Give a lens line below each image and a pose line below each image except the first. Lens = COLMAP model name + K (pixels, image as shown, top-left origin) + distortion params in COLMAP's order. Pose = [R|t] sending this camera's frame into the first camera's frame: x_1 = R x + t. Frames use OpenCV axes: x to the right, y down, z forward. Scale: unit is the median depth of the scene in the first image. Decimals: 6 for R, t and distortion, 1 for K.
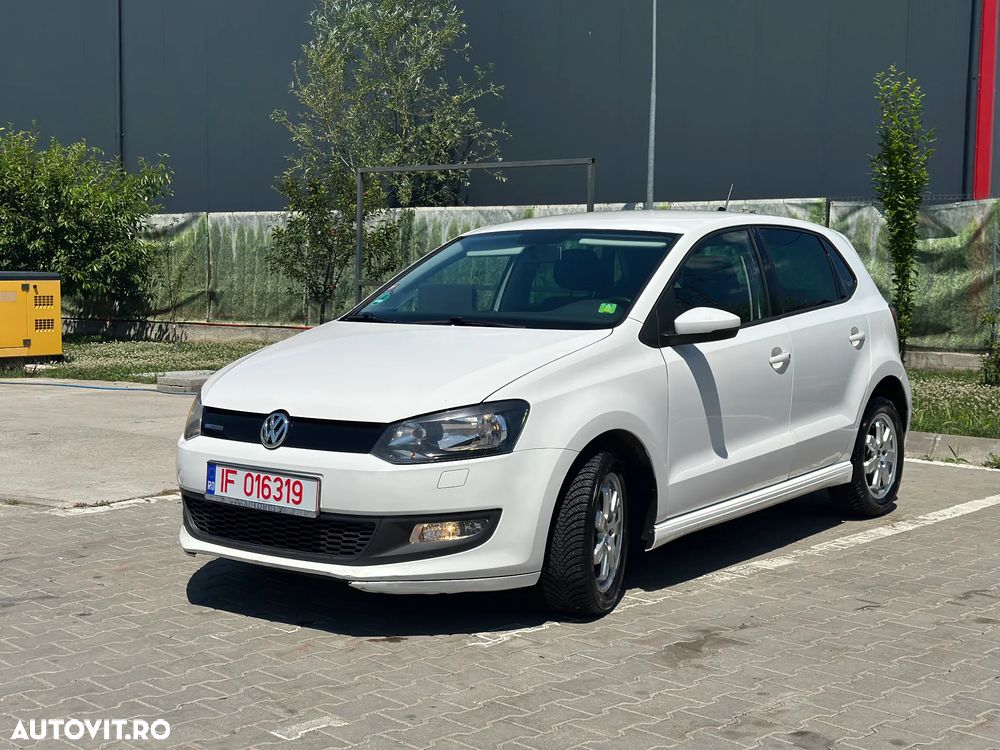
lens RADIAL K [[1388.3, 0, 498.7], [0, 1388.3, 375.5], [0, 0, 1]] dist [0.206283, -0.403711]
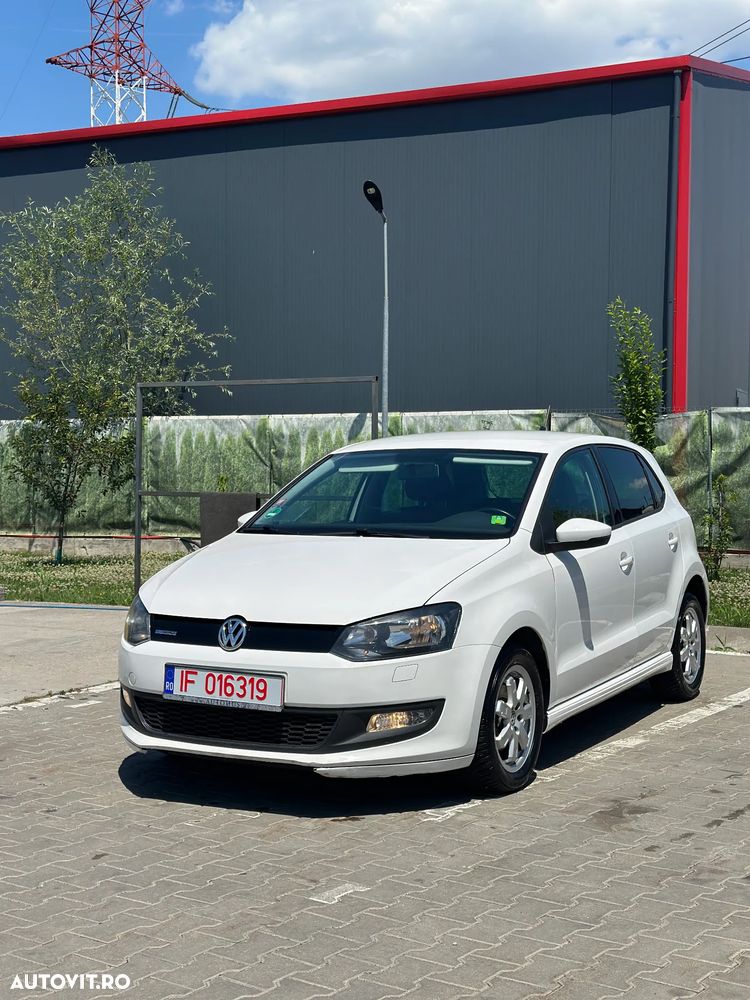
lens RADIAL K [[1387.4, 0, 375.8], [0, 1387.4, 498.4], [0, 0, 1]] dist [0.189834, -0.346741]
pose [[0.988359, -0.010557, 0.151776, -0.142131], [0.019159, 0.998285, -0.055323, -0.003205], [-0.150931, 0.057587, 0.986866, -0.076770]]
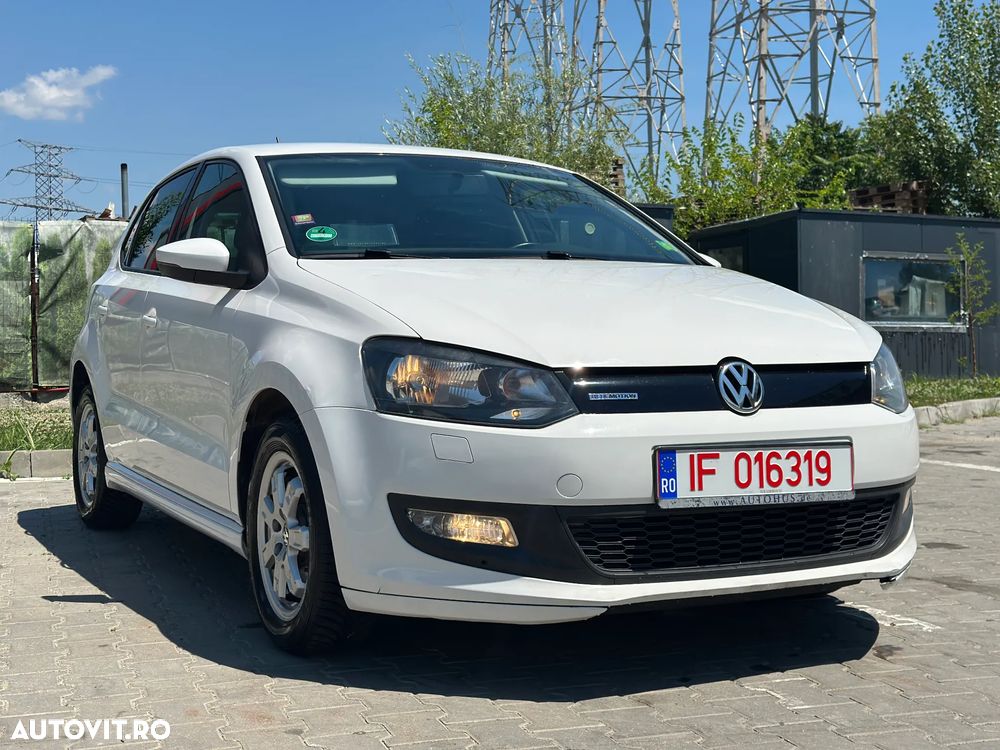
lens RADIAL K [[1393.3, 0, 494.0], [0, 1393.3, 375.8], [0, 0, 1]] dist [0.149134, -0.078575]
pose [[0.443361, -0.036652, 0.895593, -0.535986], [0.083322, 0.996523, -0.000465, 0.016246], [-0.892462, 0.074829, 0.444874, 0.534746]]
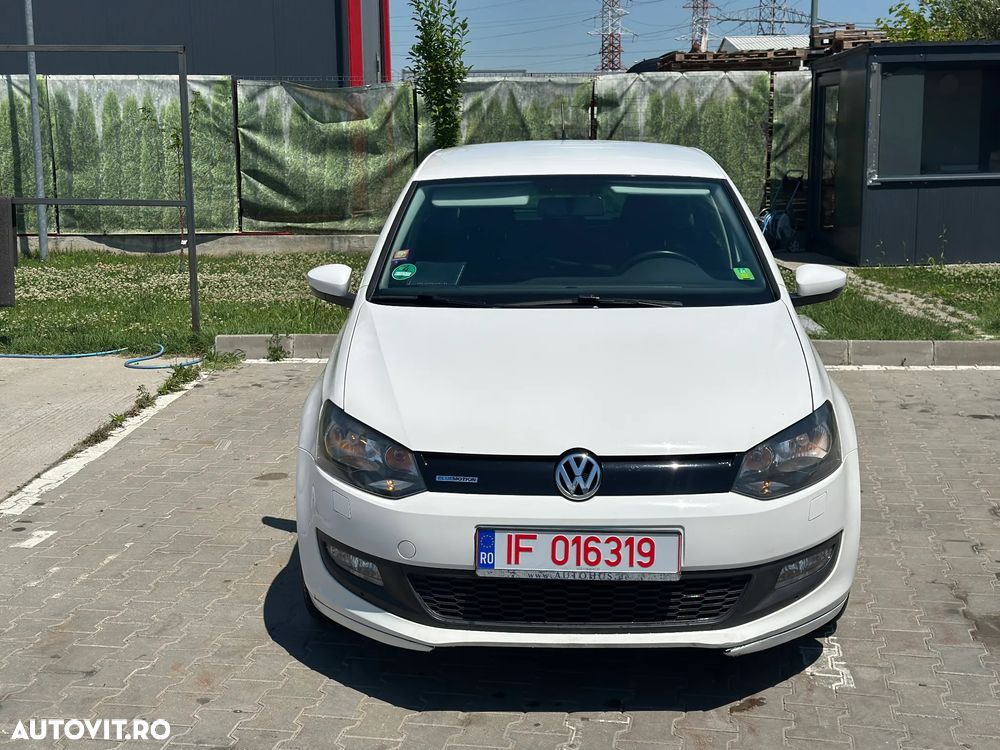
lens RADIAL K [[1387.4, 0, 500.4], [0, 1387.4, 382.8], [0, 0, 1]] dist [0.189834, -0.346741]
pose [[0.817435, -0.121170, 0.563132, -0.413900], [0.058859, 0.990078, 0.127597, -0.075054], [-0.573006, -0.071157, 0.816456, 0.262706]]
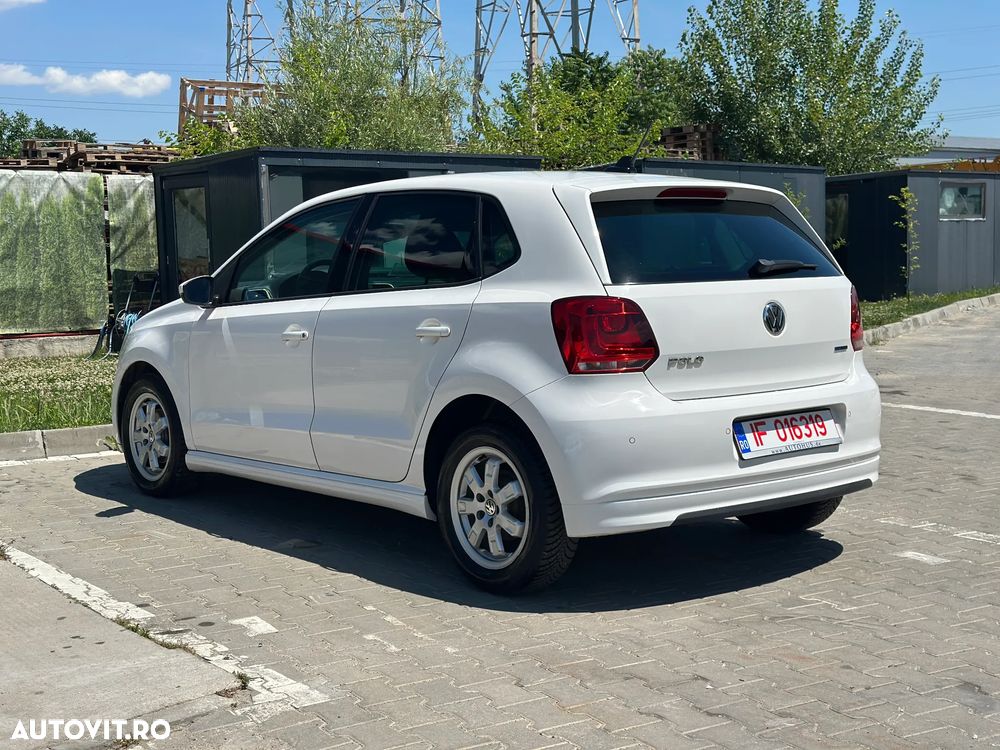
lens RADIAL K [[1389.3, 0, 499.3], [0, 1389.3, 377.6], [0, 0, 1]] dist [0.177418, -0.283051]
pose [[0.242825, -0.104265, 0.964450, -0.765914], [0.096070, 0.991904, 0.083045, -0.061120], [-0.965301, 0.072490, 0.250876, 0.748433]]
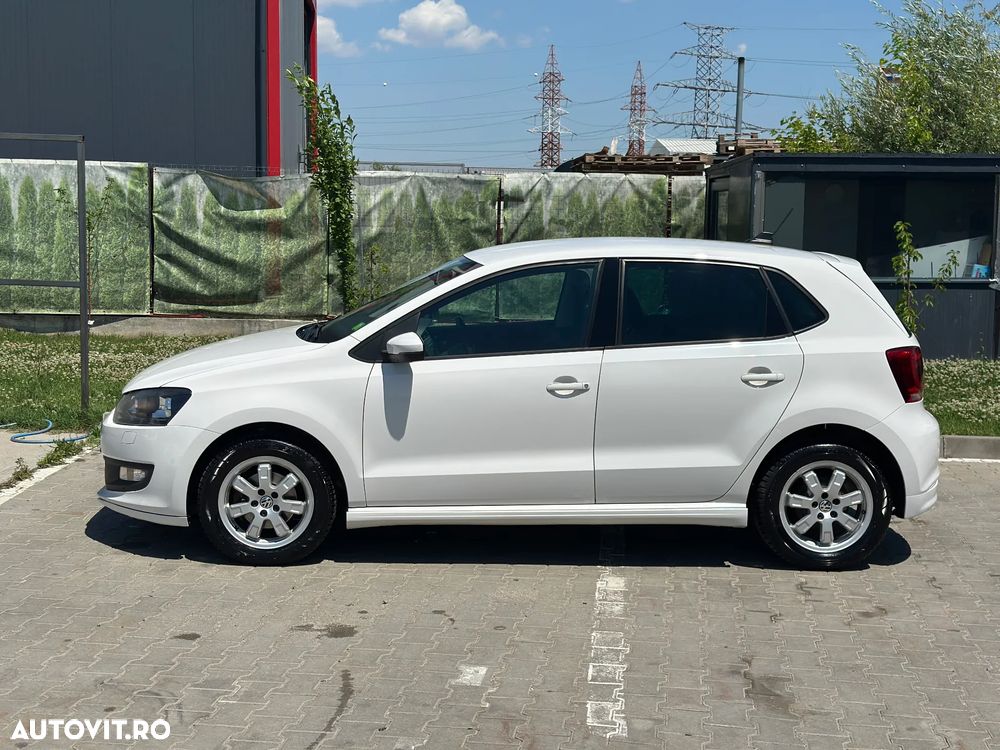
lens RADIAL K [[1389.7, 0, 496.3], [0, 1389.7, 378.8], [0, 0, 1]] dist [0.177165, -0.276771]
pose [[0.794986, -0.065255, 0.603109, -0.404167], [0.034179, 0.997436, 0.062867, -0.072102], [-0.605665, -0.029365, 0.795178, 0.182348]]
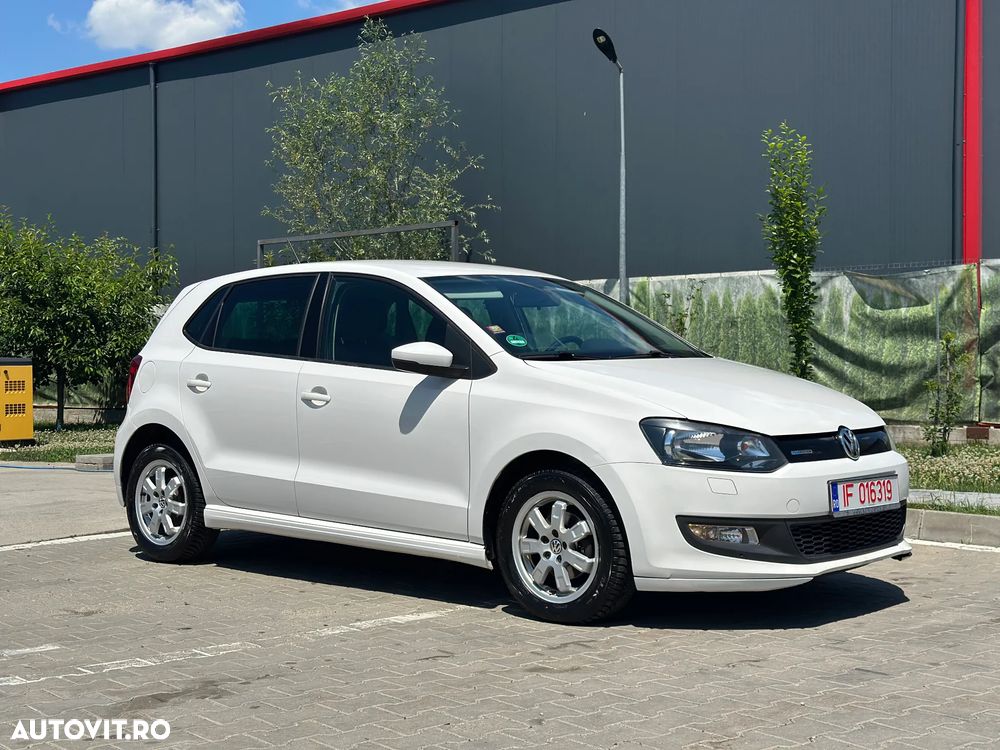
lens RADIAL K [[1388.4, 0, 504.0], [0, 1388.4, 372.5], [0, 0, 1]] dist [0.133906, -0.110409]
pose [[0.995496, -0.015483, -0.093533, 0.281008], [0.008702, 0.997333, -0.072471, 0.032102], [0.094405, 0.071330, 0.992975, 0.062686]]
